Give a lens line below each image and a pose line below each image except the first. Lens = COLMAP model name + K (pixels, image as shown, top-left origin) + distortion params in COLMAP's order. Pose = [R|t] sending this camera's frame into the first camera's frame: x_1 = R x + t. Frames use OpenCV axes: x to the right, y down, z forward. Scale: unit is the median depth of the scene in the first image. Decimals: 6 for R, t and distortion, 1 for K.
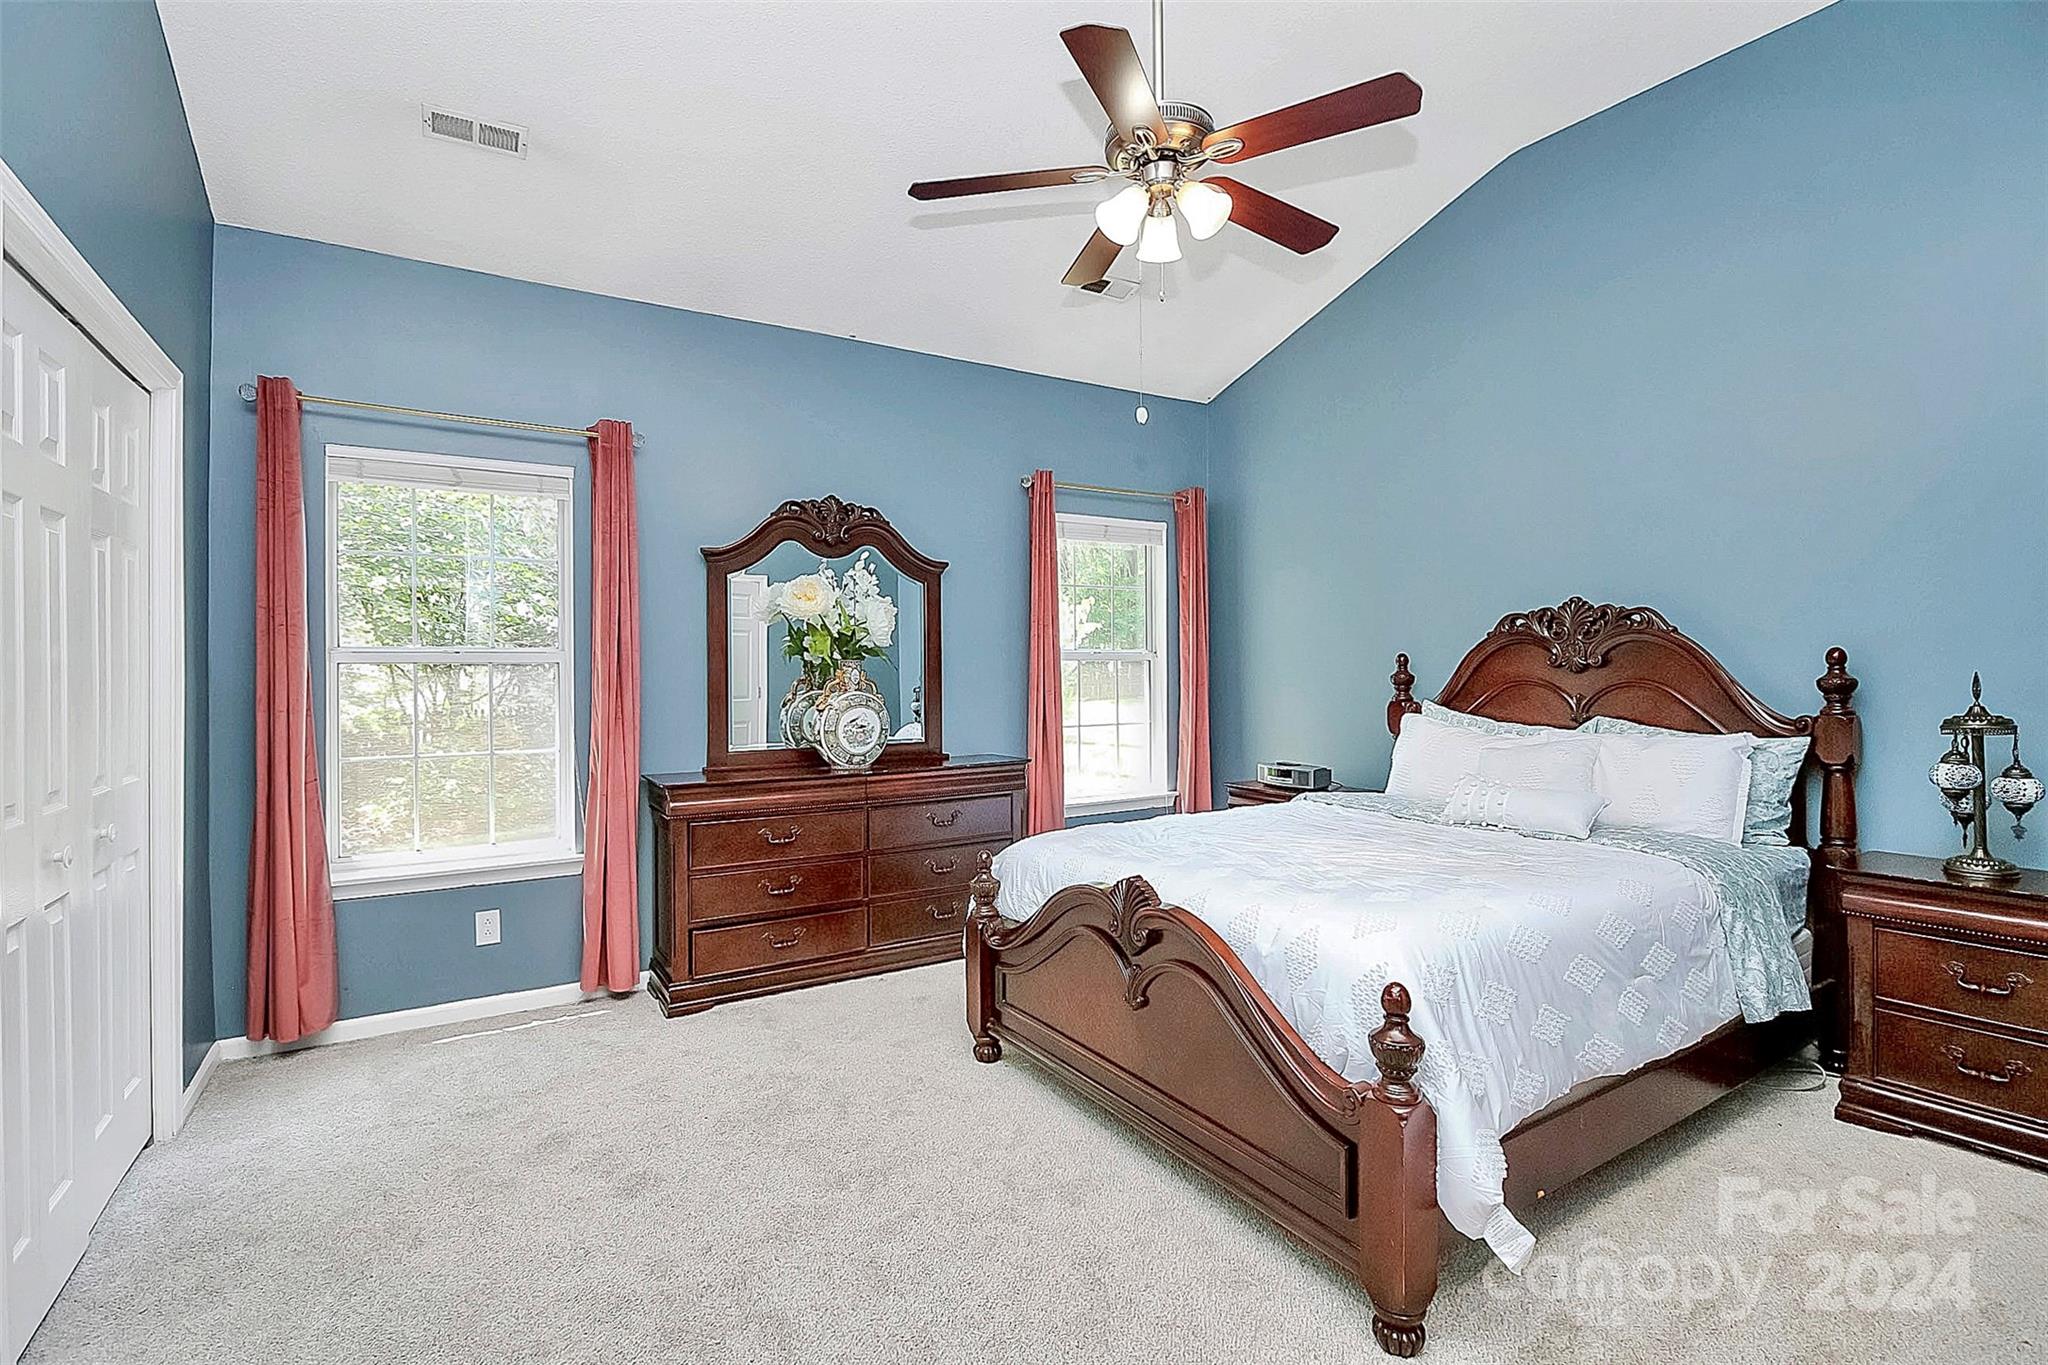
lens RADIAL K [[946.3, 0, 1024.0], [0, 946.3, 682.5], [0, 0, 1]] dist [-0.005240, -0.000578]
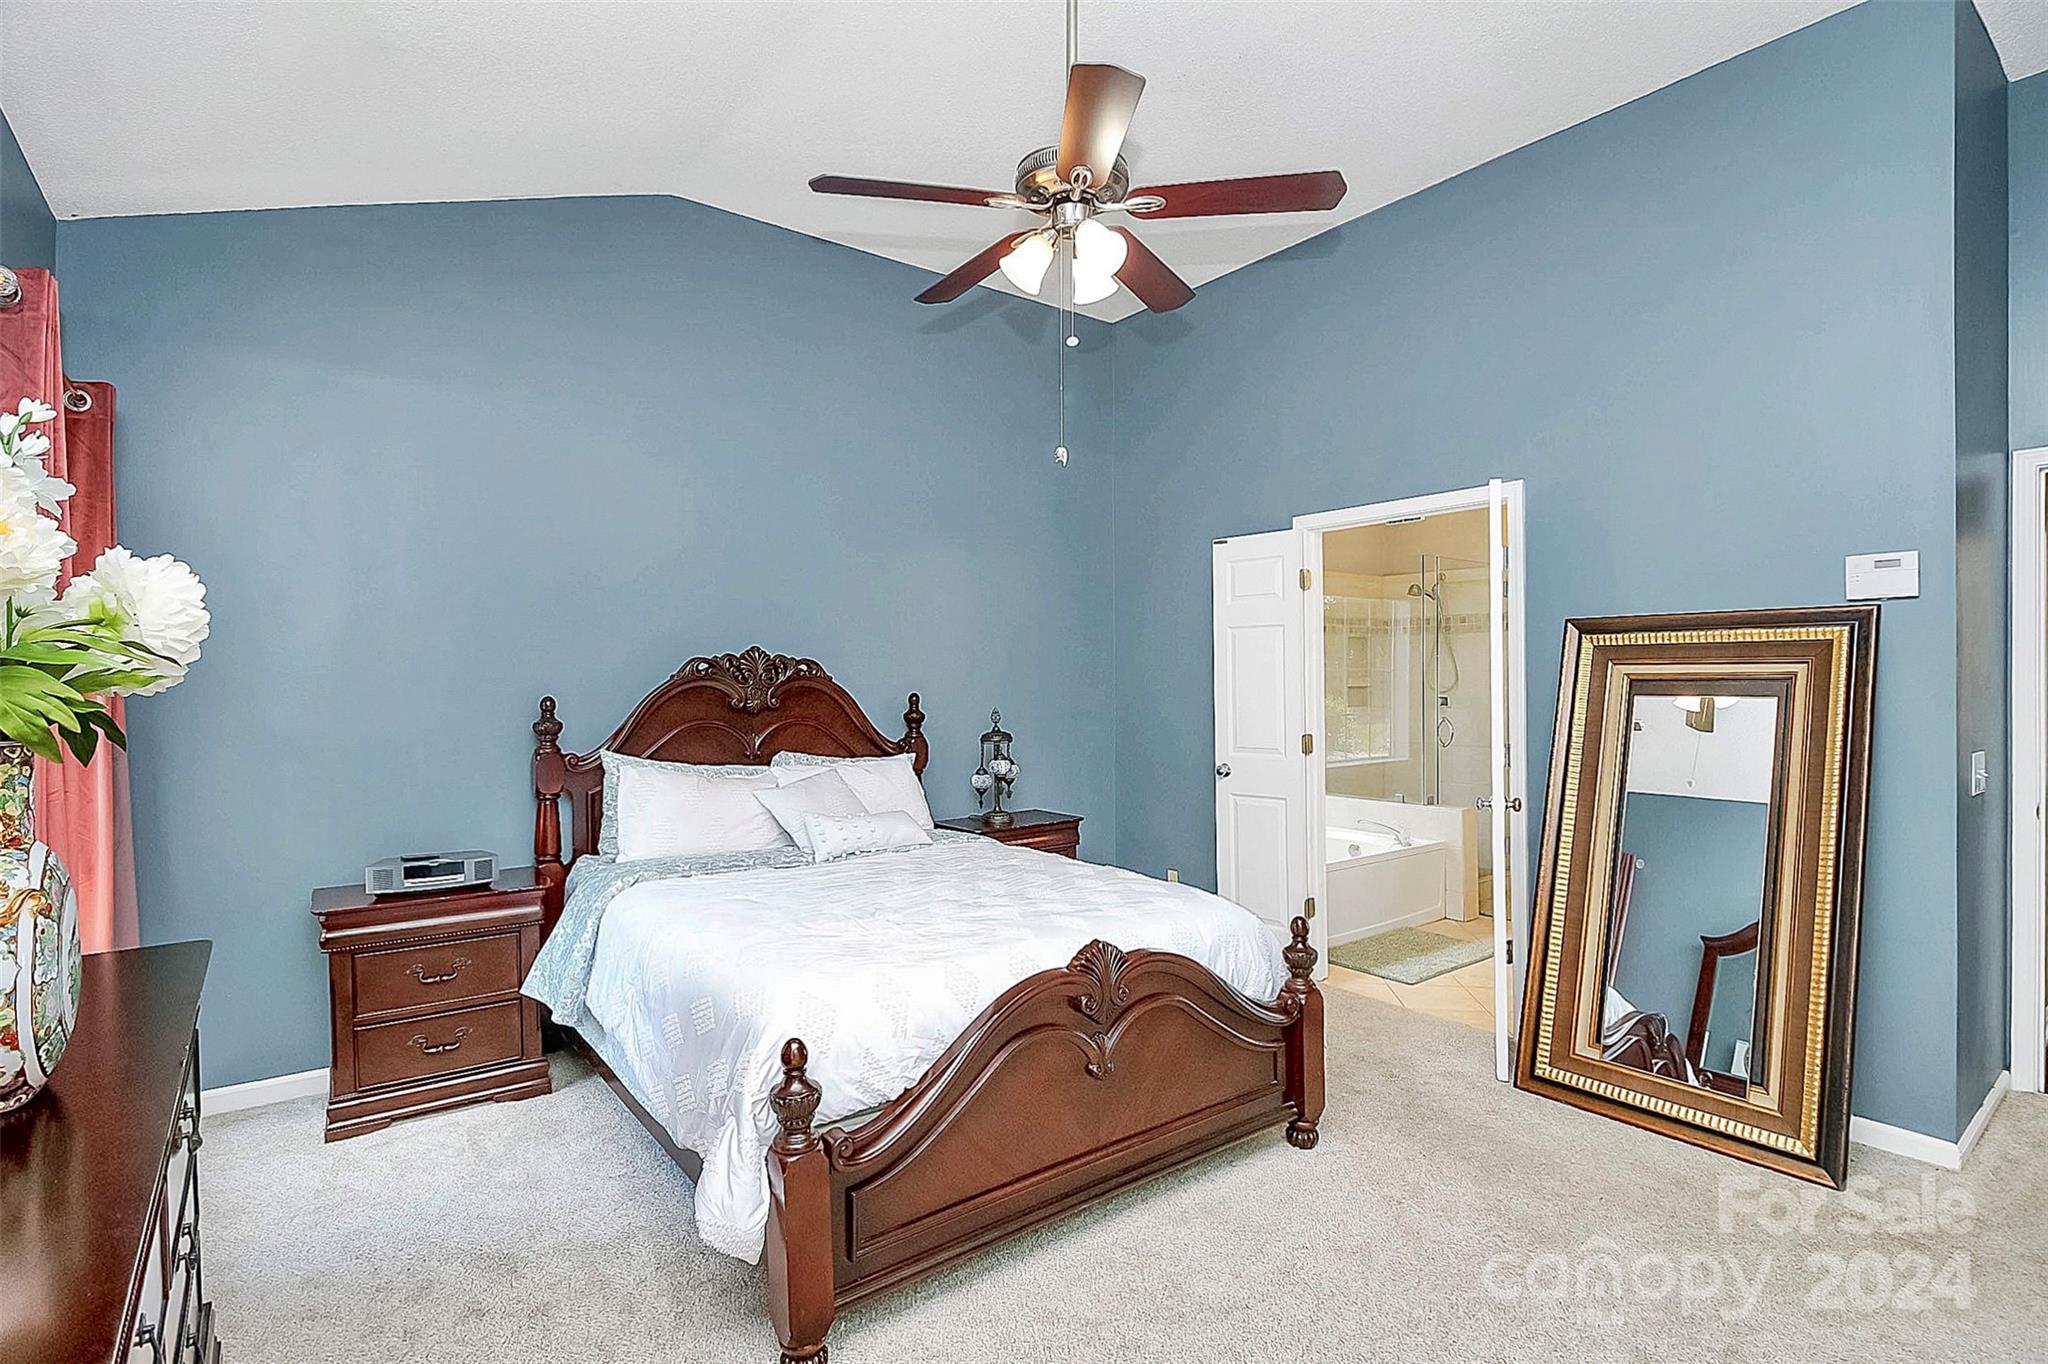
lens RADIAL K [[969.8, 0, 1026.5], [0, 969.8, 672.2], [0, 0, 1]] dist [-0.020003, -0.000939]
pose [[-0.094662, 0.008377, 0.995474, -0.725435], [0.018087, 0.999814, -0.006693, -0.057408], [-0.995345, 0.017372, -0.094796, 0.965427]]
